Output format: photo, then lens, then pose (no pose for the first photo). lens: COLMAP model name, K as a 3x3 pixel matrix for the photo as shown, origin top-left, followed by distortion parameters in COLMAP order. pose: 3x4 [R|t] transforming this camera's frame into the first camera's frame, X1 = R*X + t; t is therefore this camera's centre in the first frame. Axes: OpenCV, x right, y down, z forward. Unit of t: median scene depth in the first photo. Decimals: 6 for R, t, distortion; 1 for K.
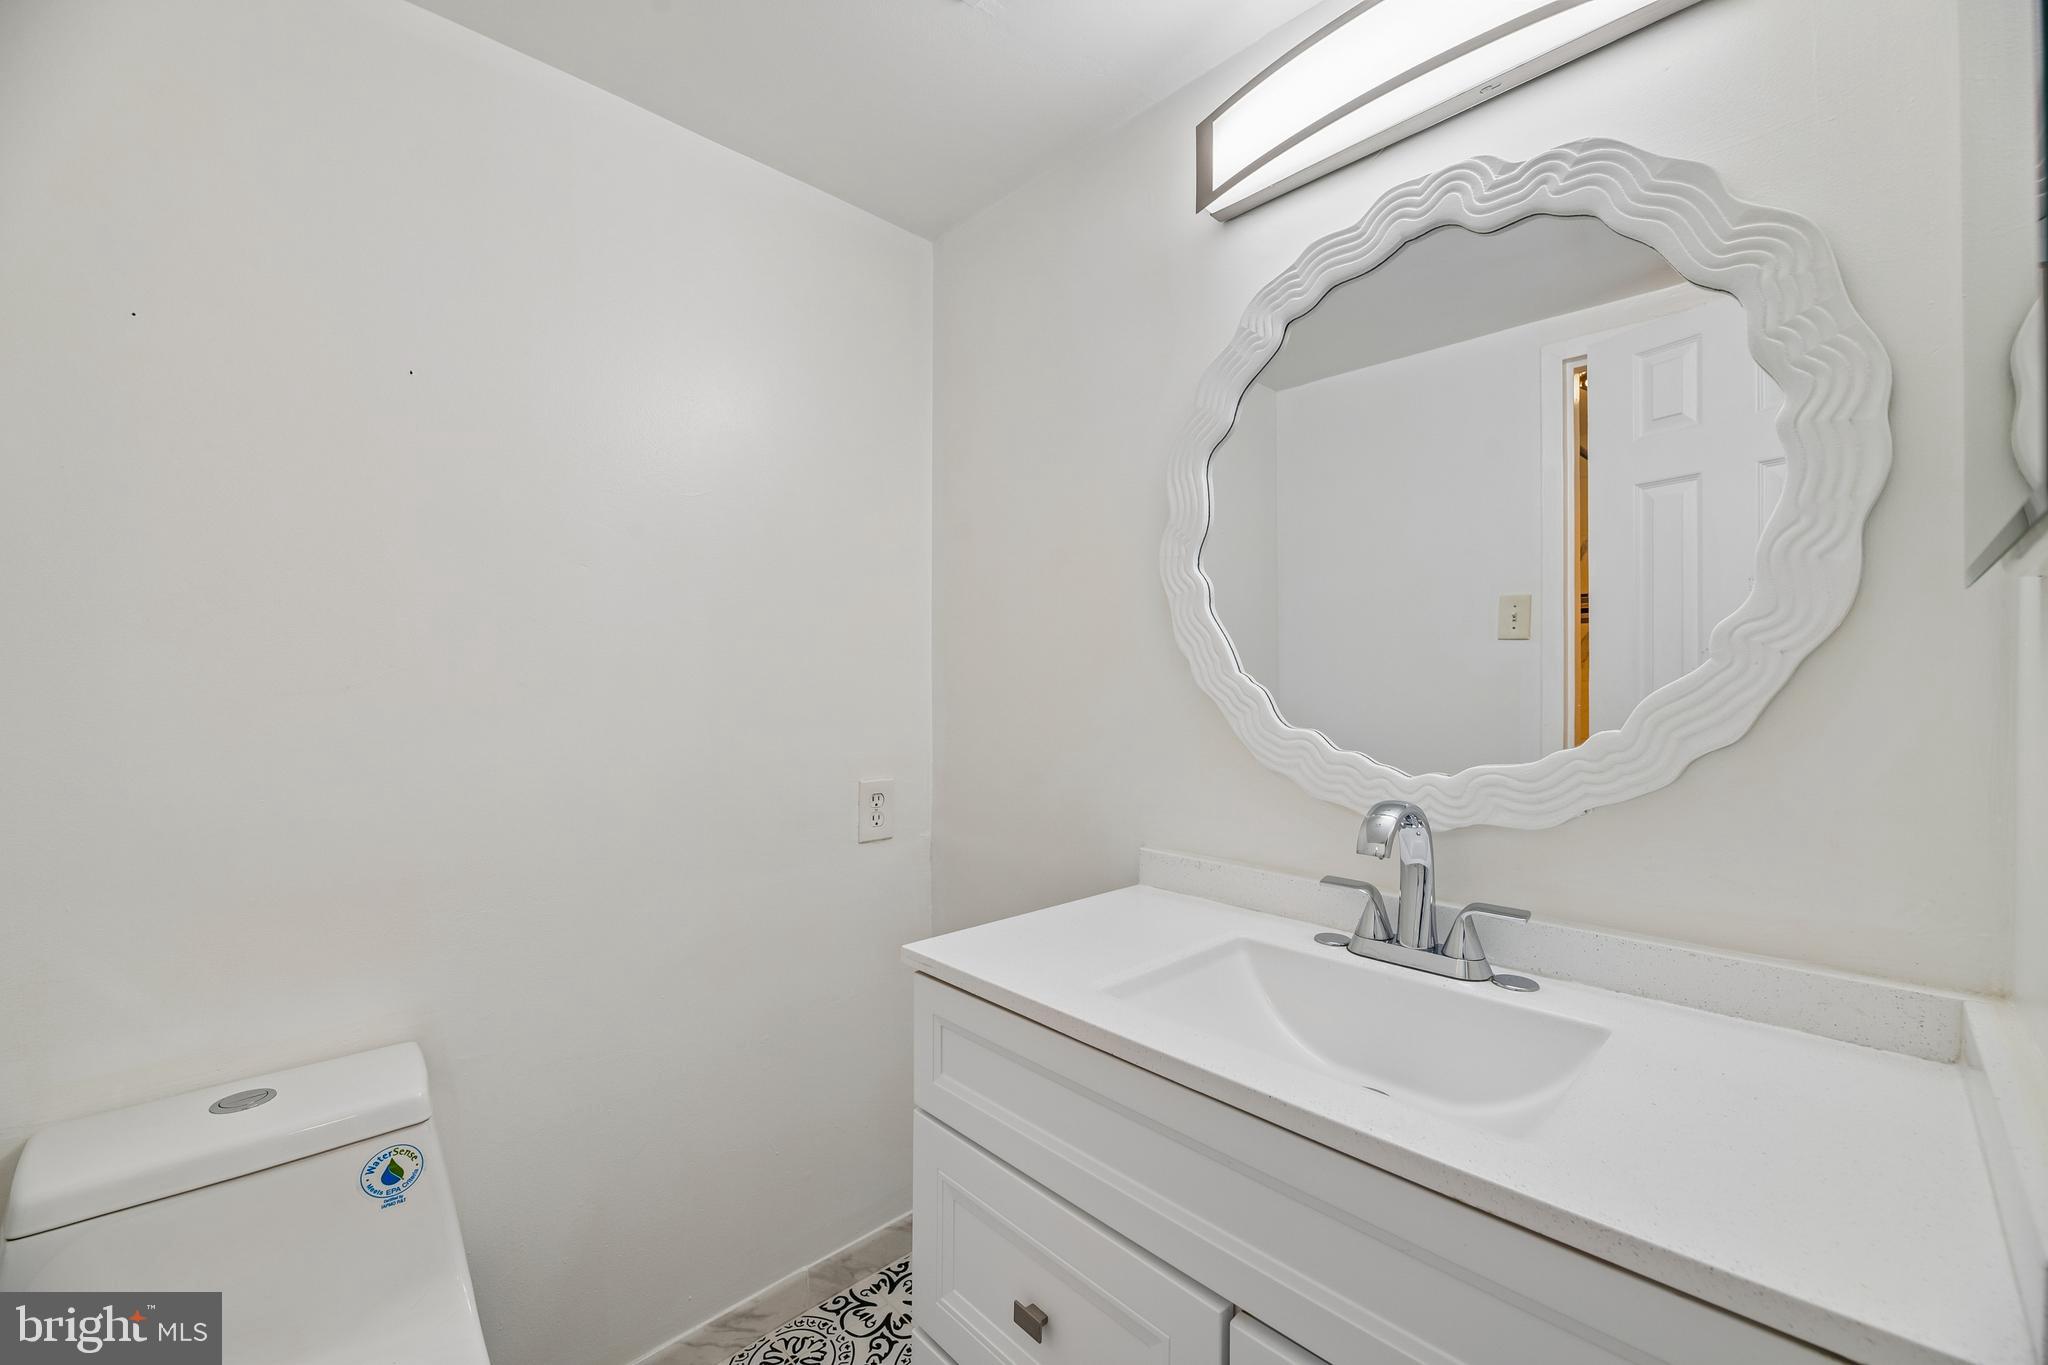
lens RADIAL K [[830.3, 0, 1032.2], [0, 830.3, 680.0], [0, 0, 1]] dist [0.002596, -0.001456]
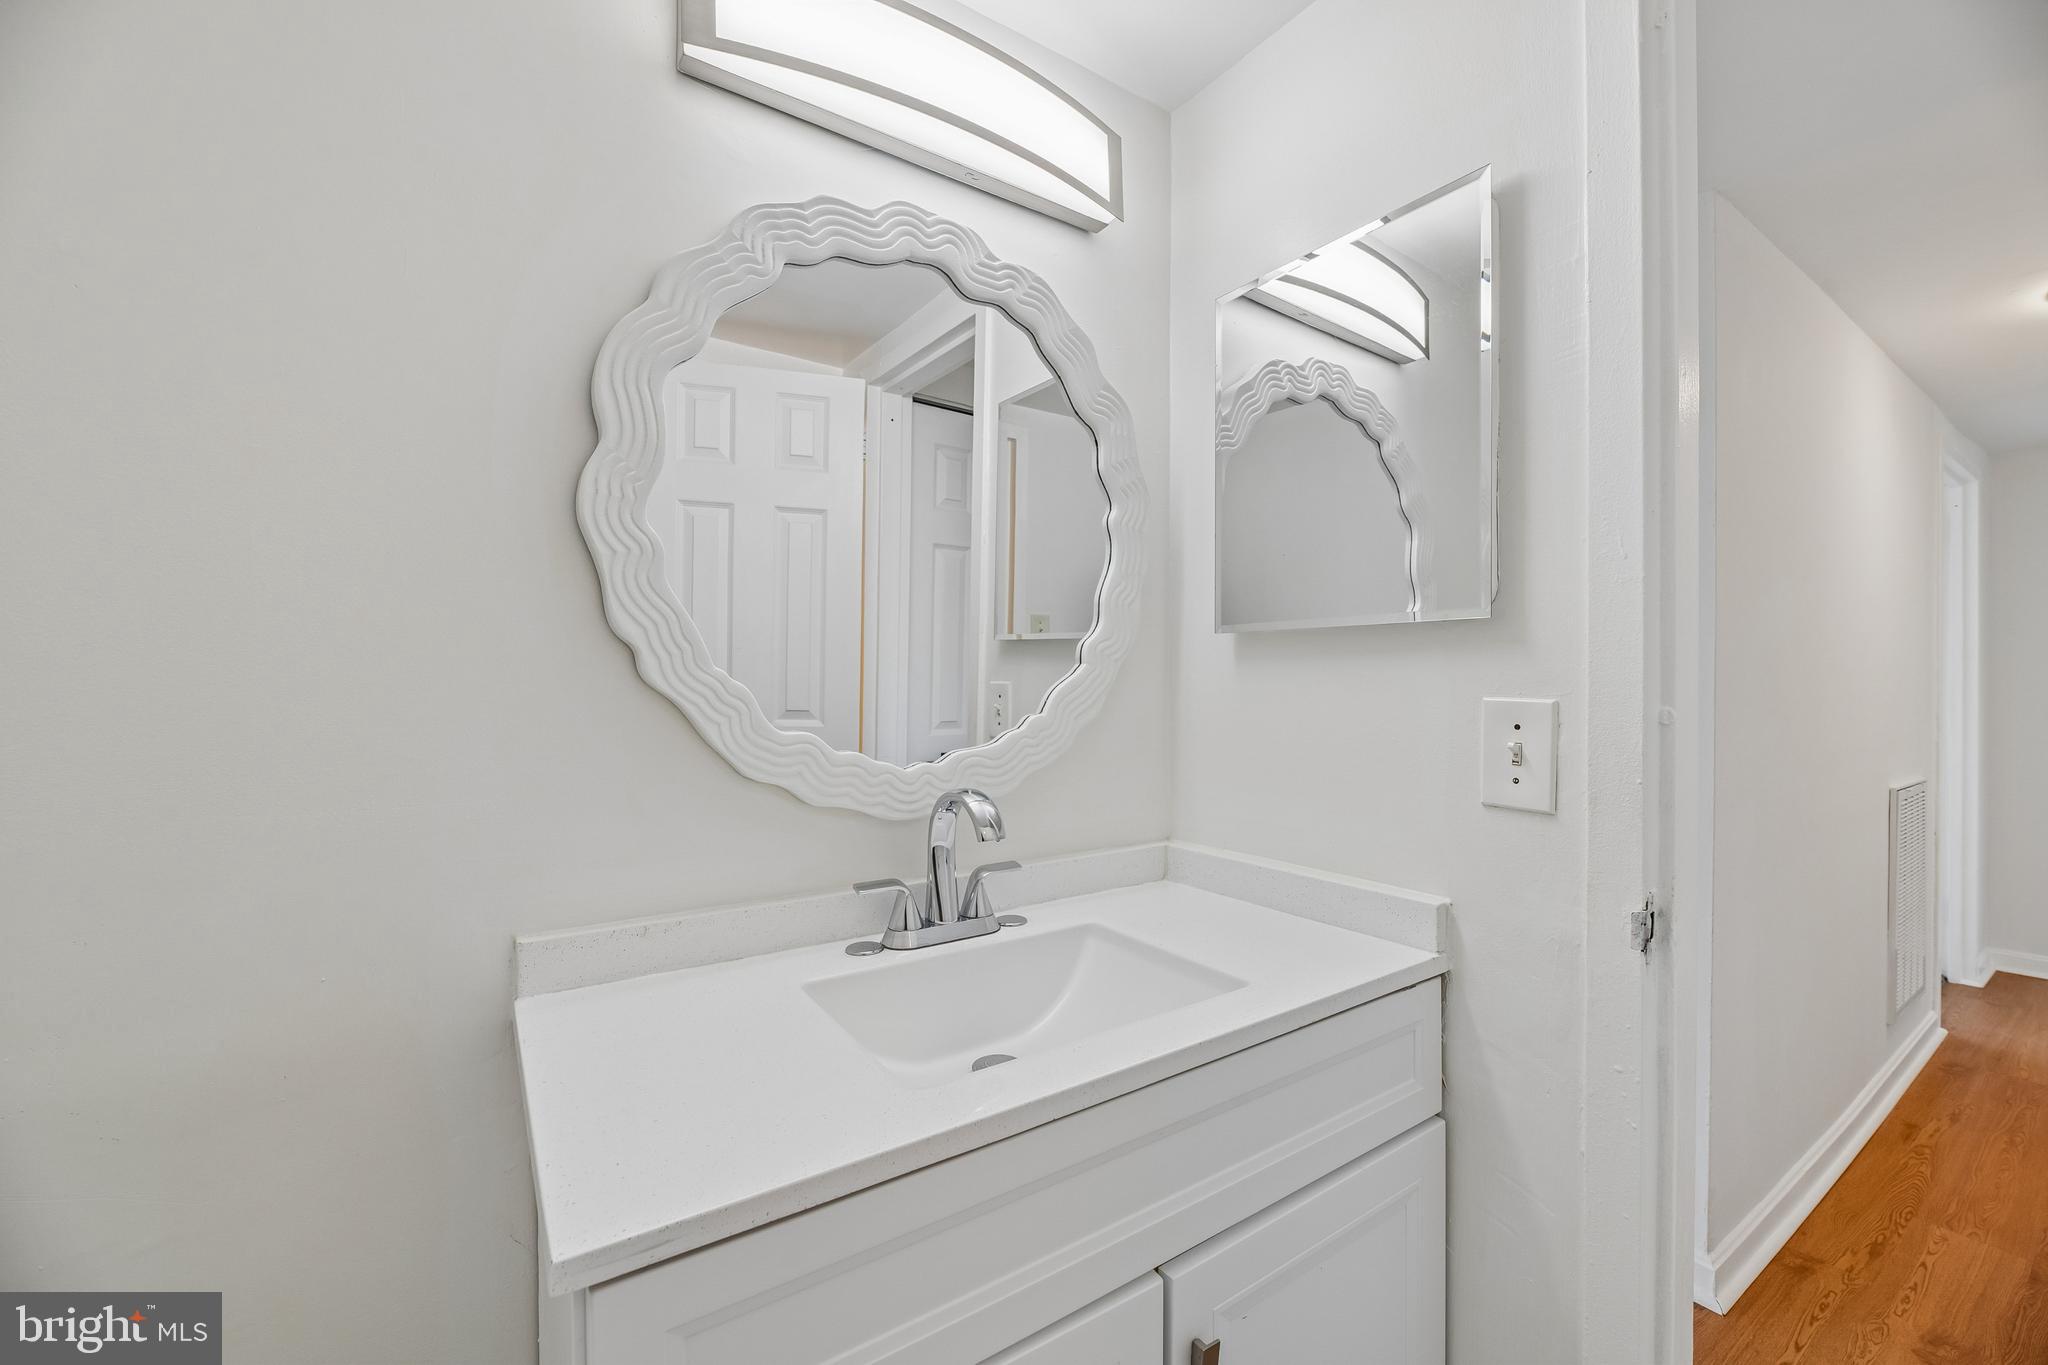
lens RADIAL K [[830.3, 0, 1041.7], [0, 830.3, 676.3], [0, 0, 1]] dist [0.002596, -0.001456]
pose [[0.159084, 0.003202, 0.987260, -0.567671], [-0.005402, 0.999983, -0.002373, 0.000680], [-0.987250, -0.004955, 0.159099, 0.674168]]
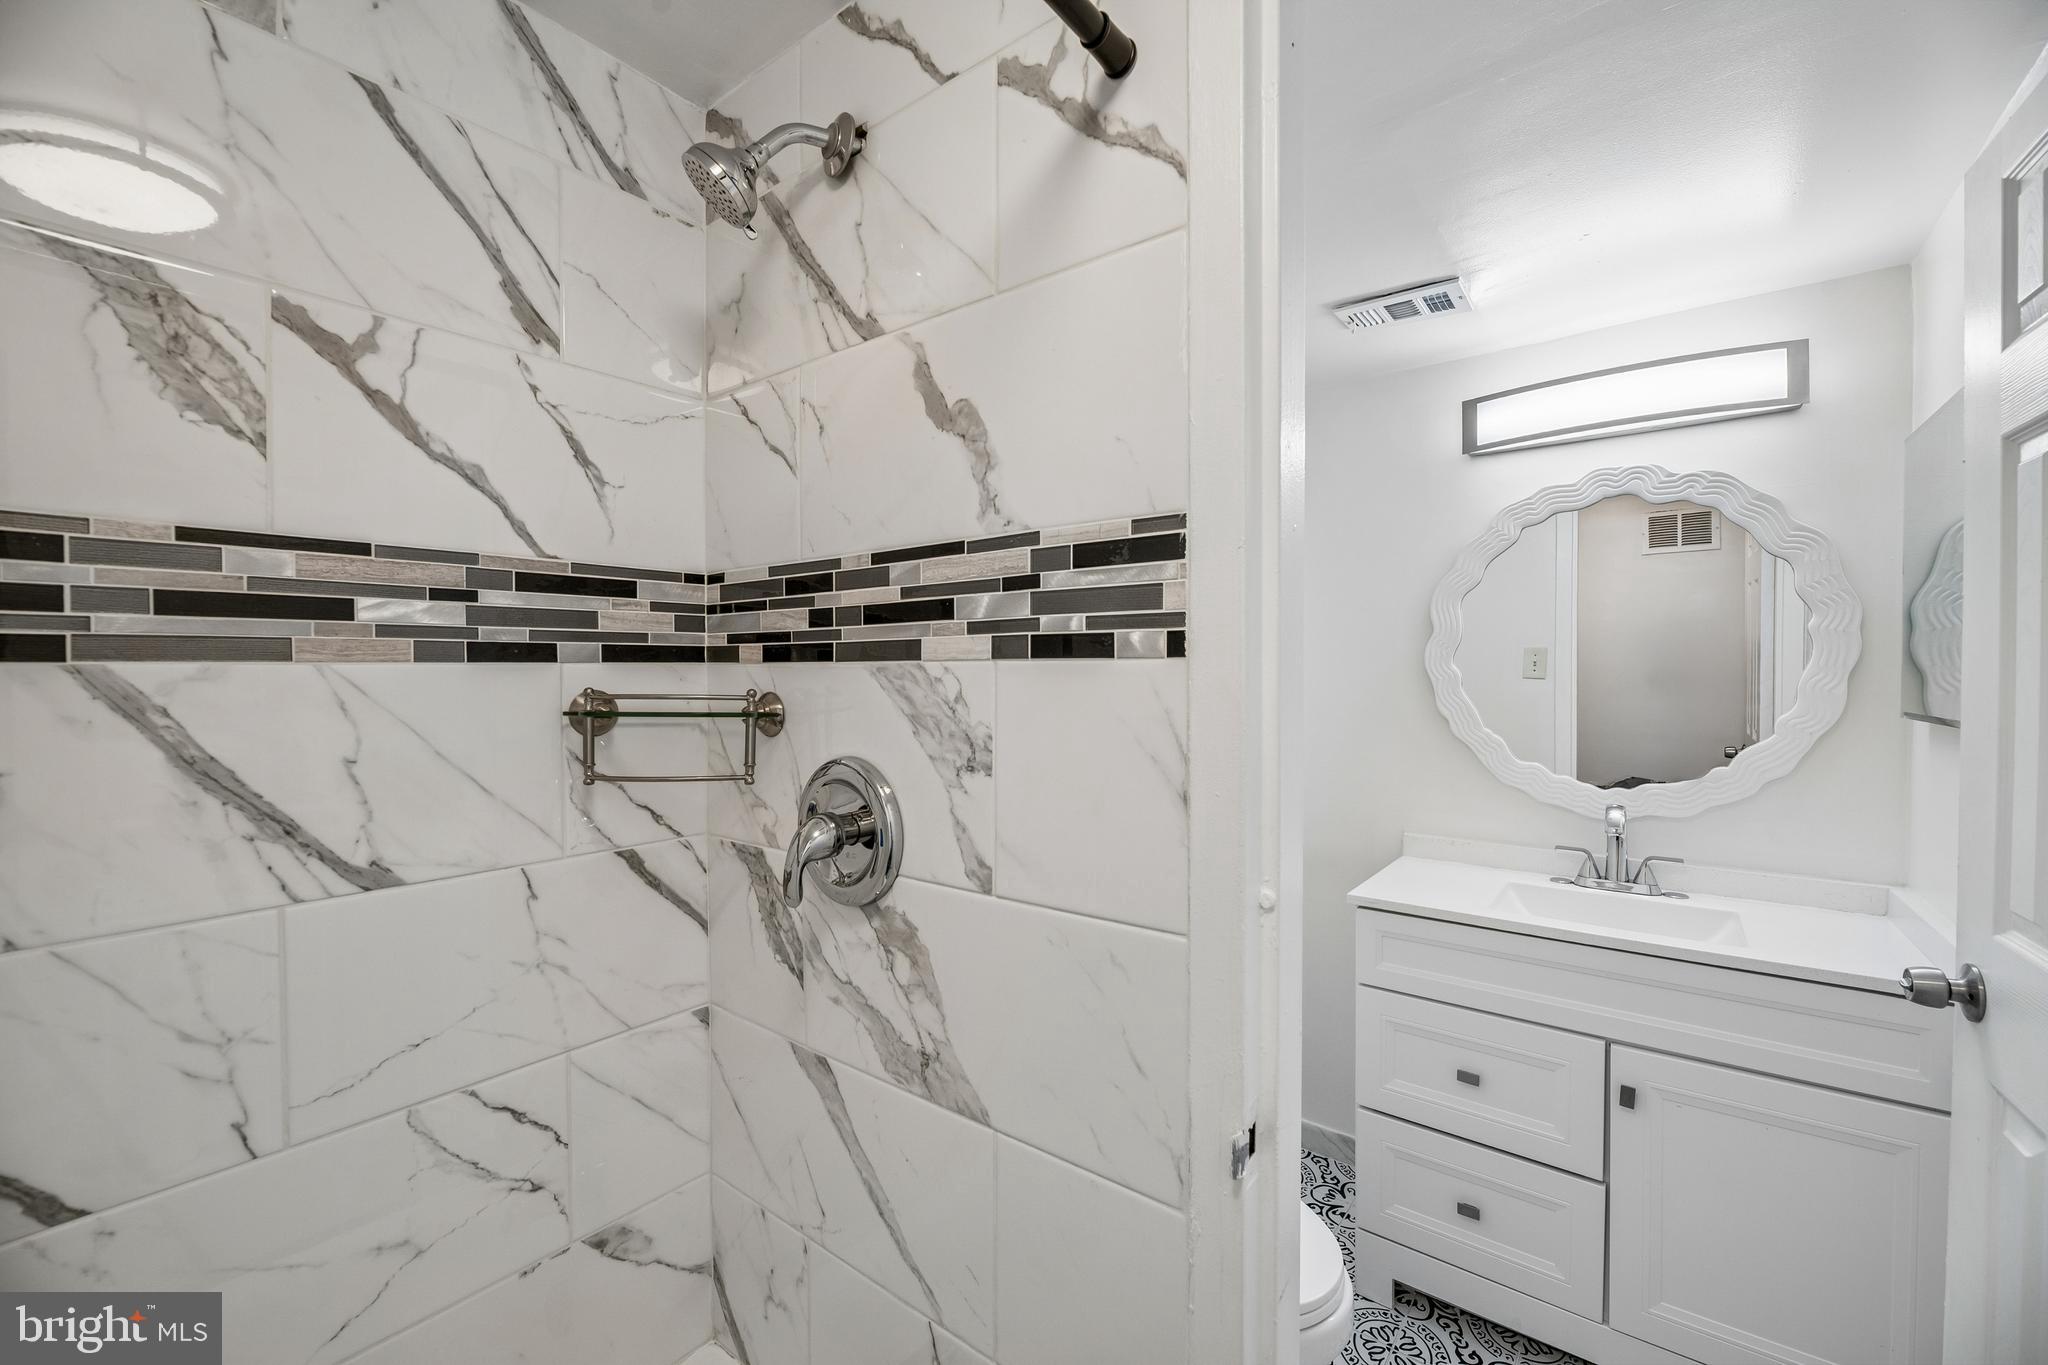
lens RADIAL K [[830.3, 0, 1033.2], [0, 830.3, 678.2], [0, 0, 1]] dist [0.002596, -0.001456]
pose [[0.988928, -0.004178, 0.148340, -1.082903], [0.001871, 0.999875, 0.015688, -0.164511], [-0.148387, -0.015237, 0.988812, -0.636585]]
